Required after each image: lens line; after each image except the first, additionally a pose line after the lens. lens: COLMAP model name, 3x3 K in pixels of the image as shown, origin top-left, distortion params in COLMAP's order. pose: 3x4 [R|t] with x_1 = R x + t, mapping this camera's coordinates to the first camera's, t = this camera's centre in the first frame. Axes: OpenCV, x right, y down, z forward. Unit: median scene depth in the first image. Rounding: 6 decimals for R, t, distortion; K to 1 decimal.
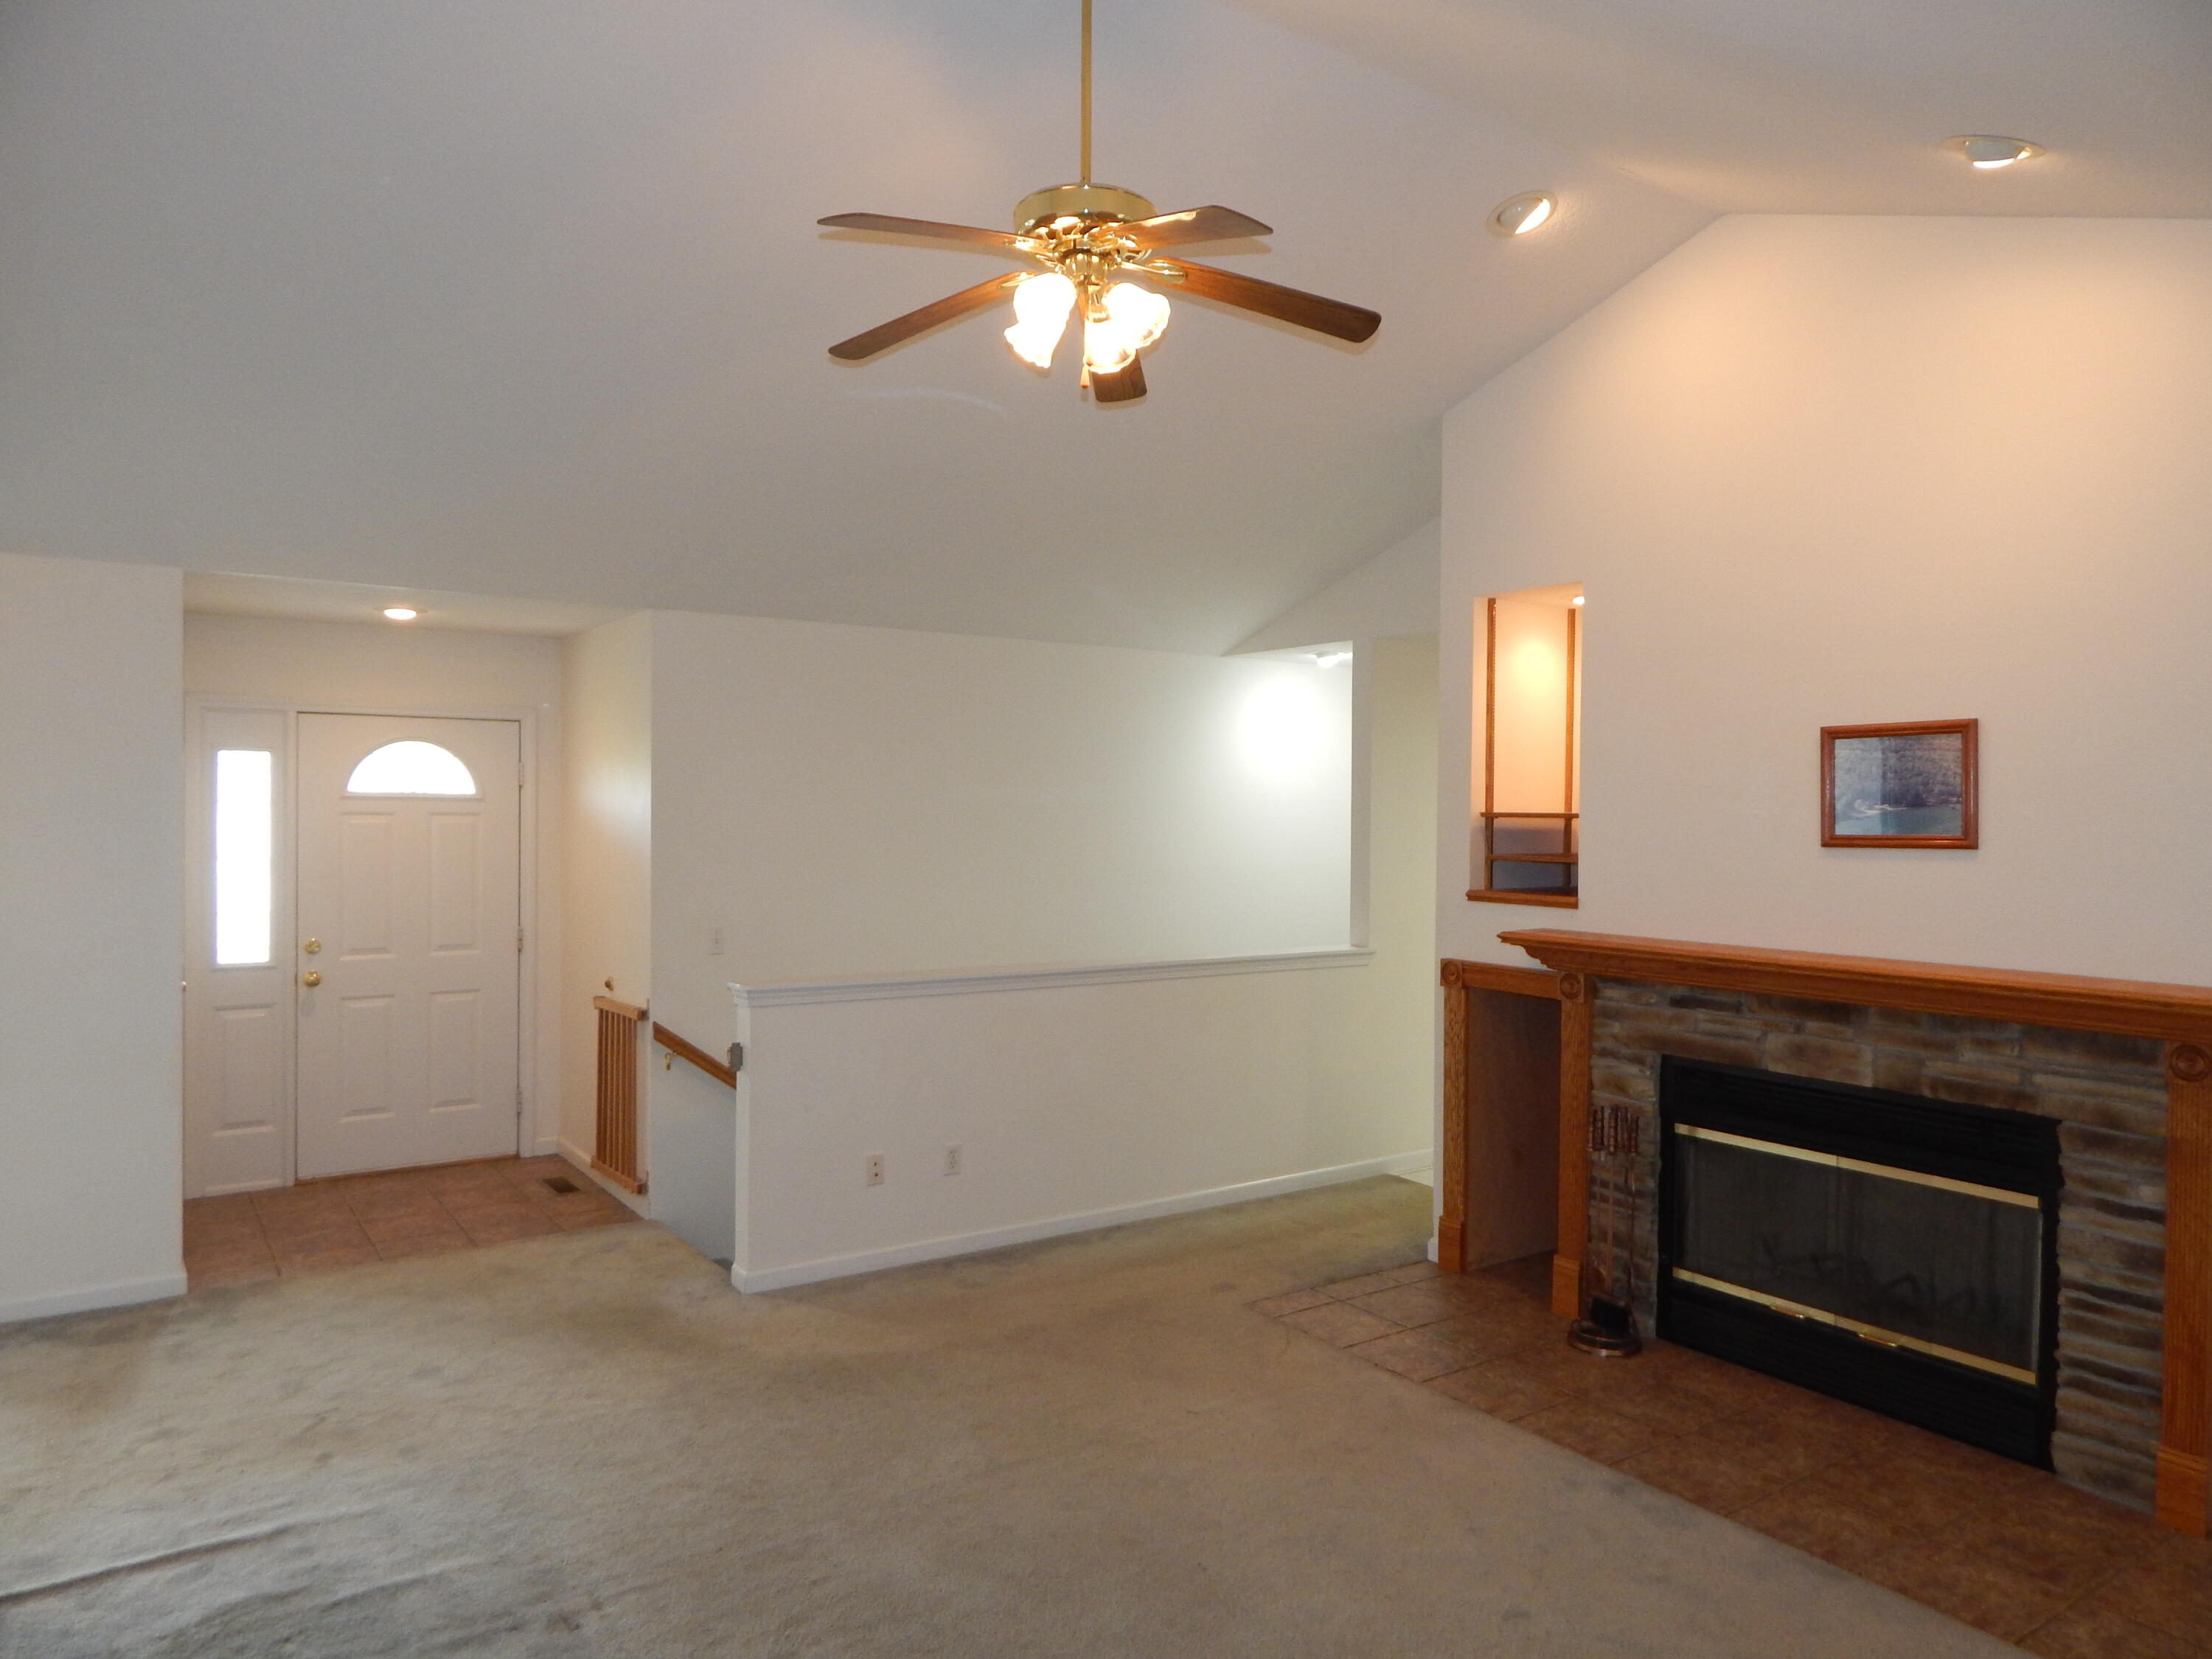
lens RADIAL K [[1473.2, 0, 1113.2], [0, 1473.2, 828.5], [0, 0, 1]] dist [0.013103, -0.002052]
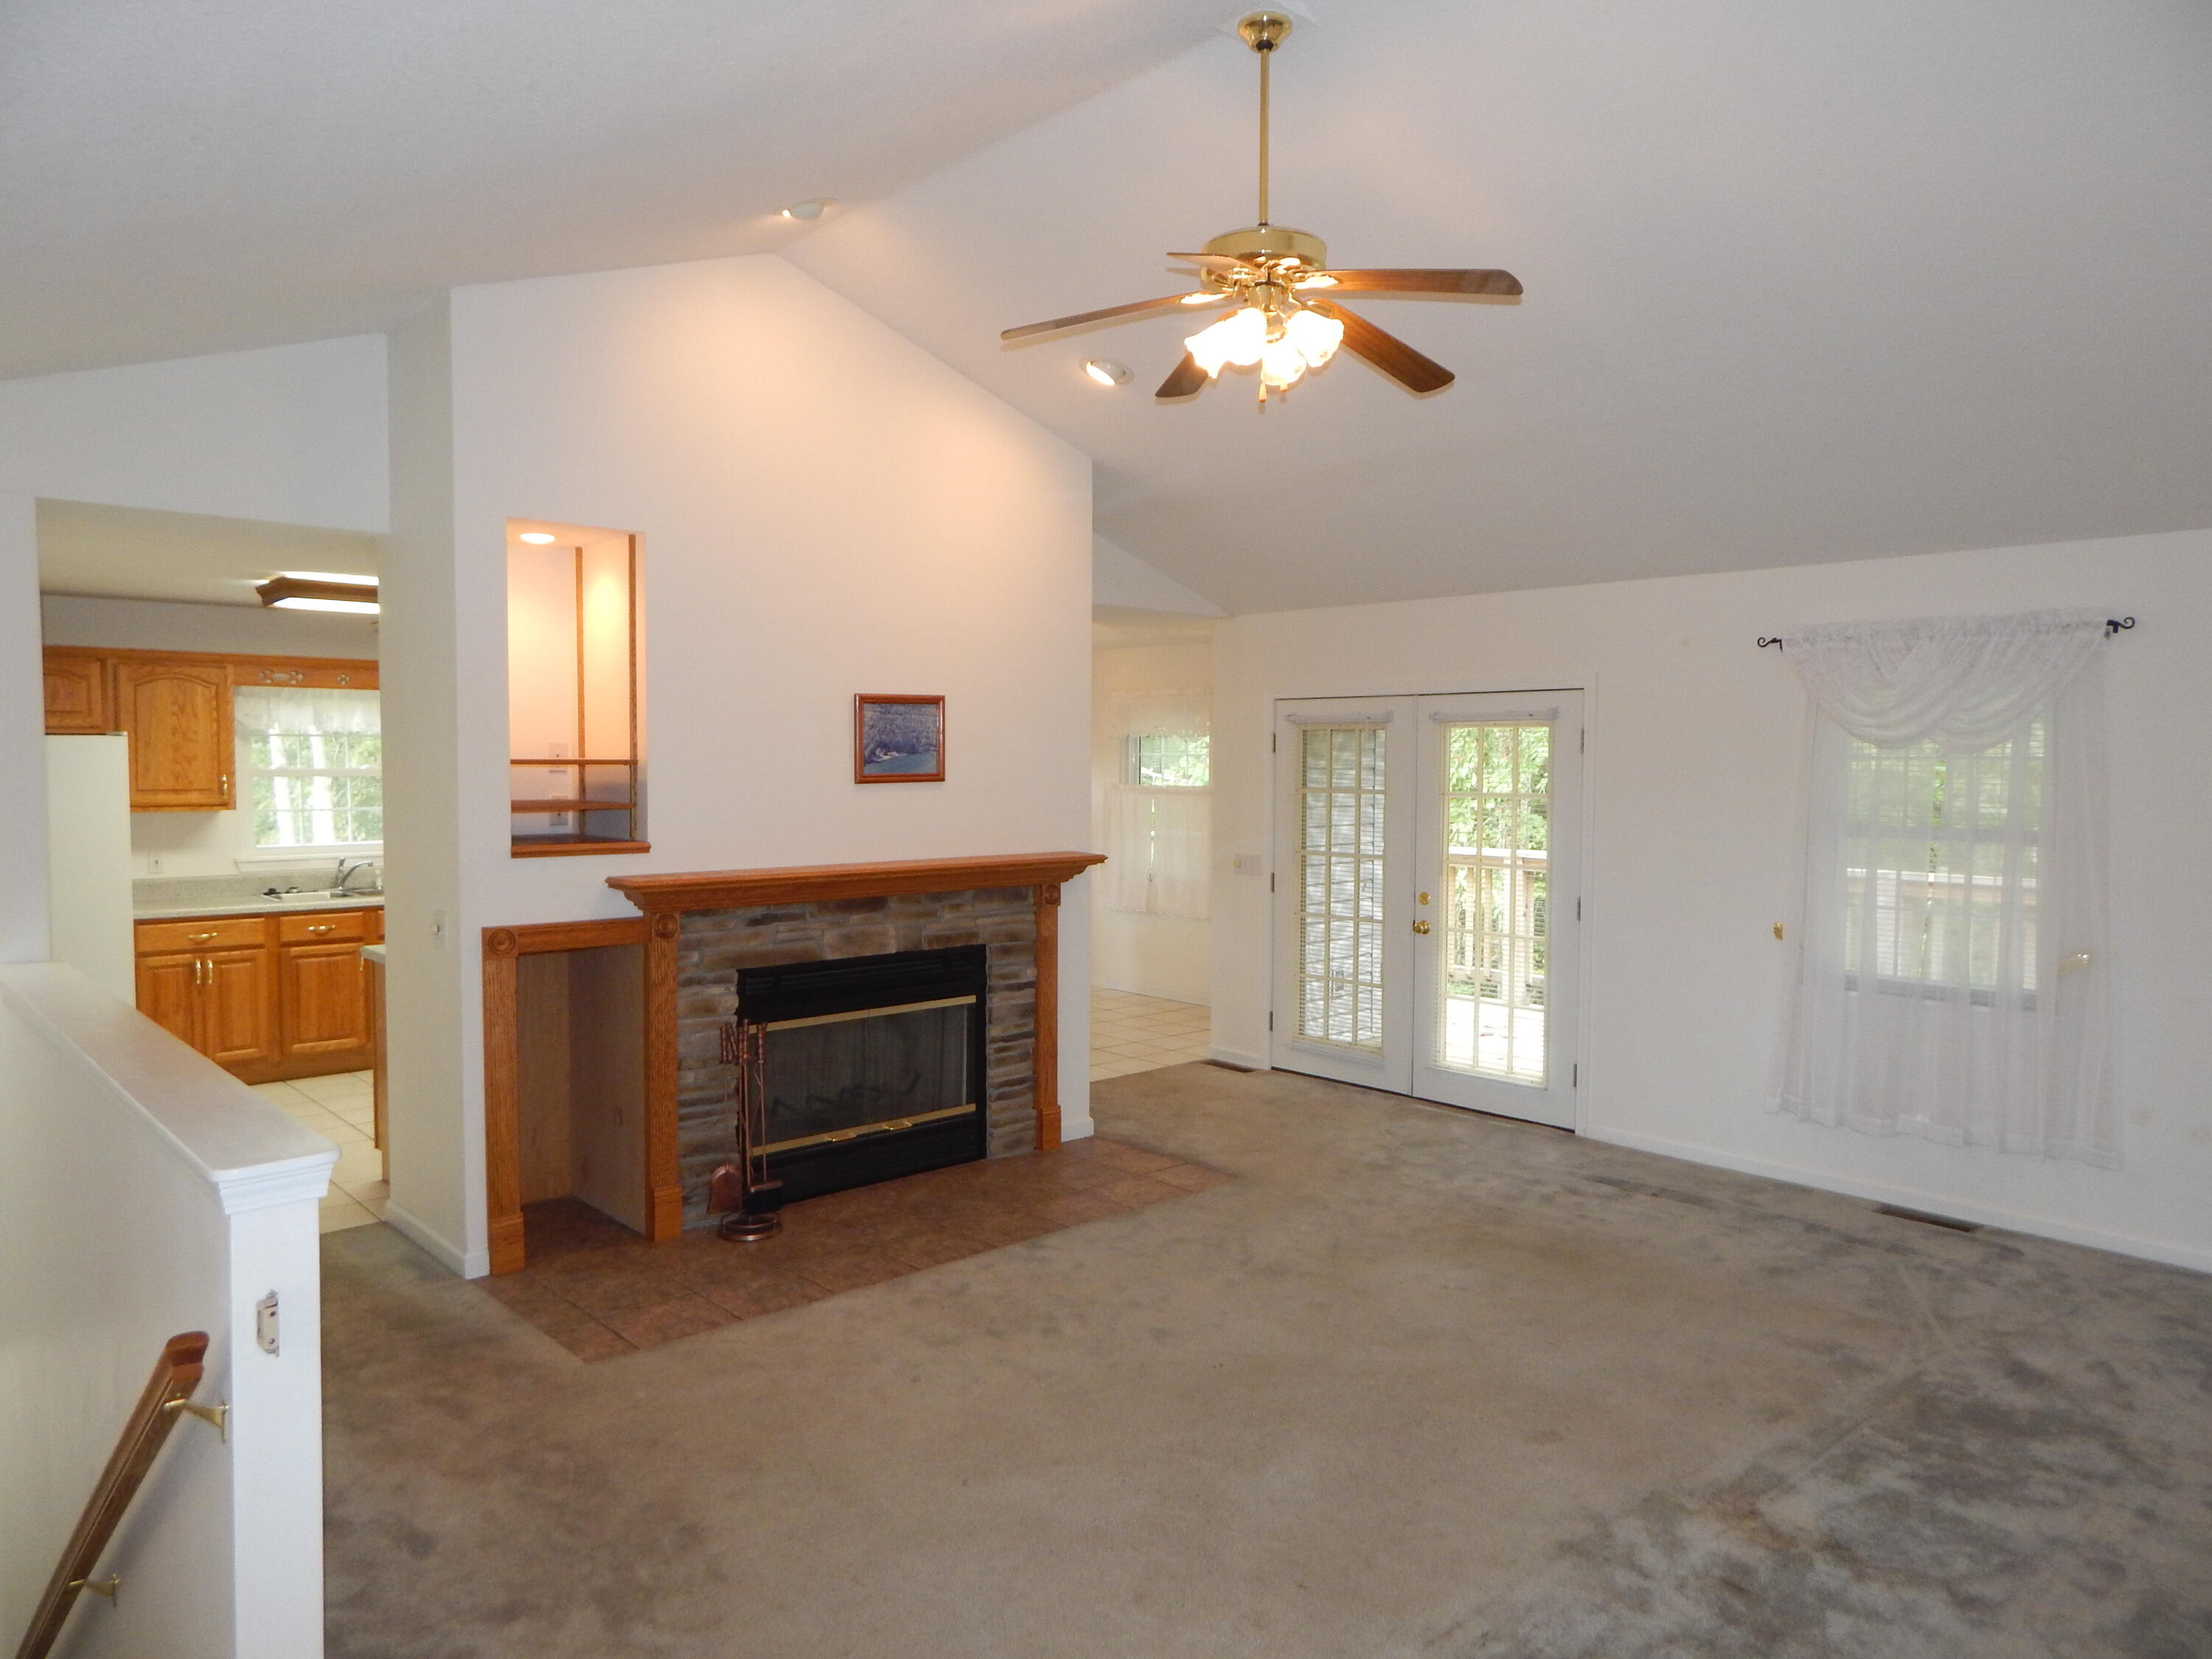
lens RADIAL K [[1473.2, 0, 1113.2], [0, 1473.2, 828.5], [0, 0, 1]] dist [0.013103, -0.002052]
pose [[-0.136412, -0.059561, 0.988860, -0.892102], [0.006633, 0.998114, 0.061033, -0.027470], [-0.990630, 0.014885, -0.135759, 0.974058]]
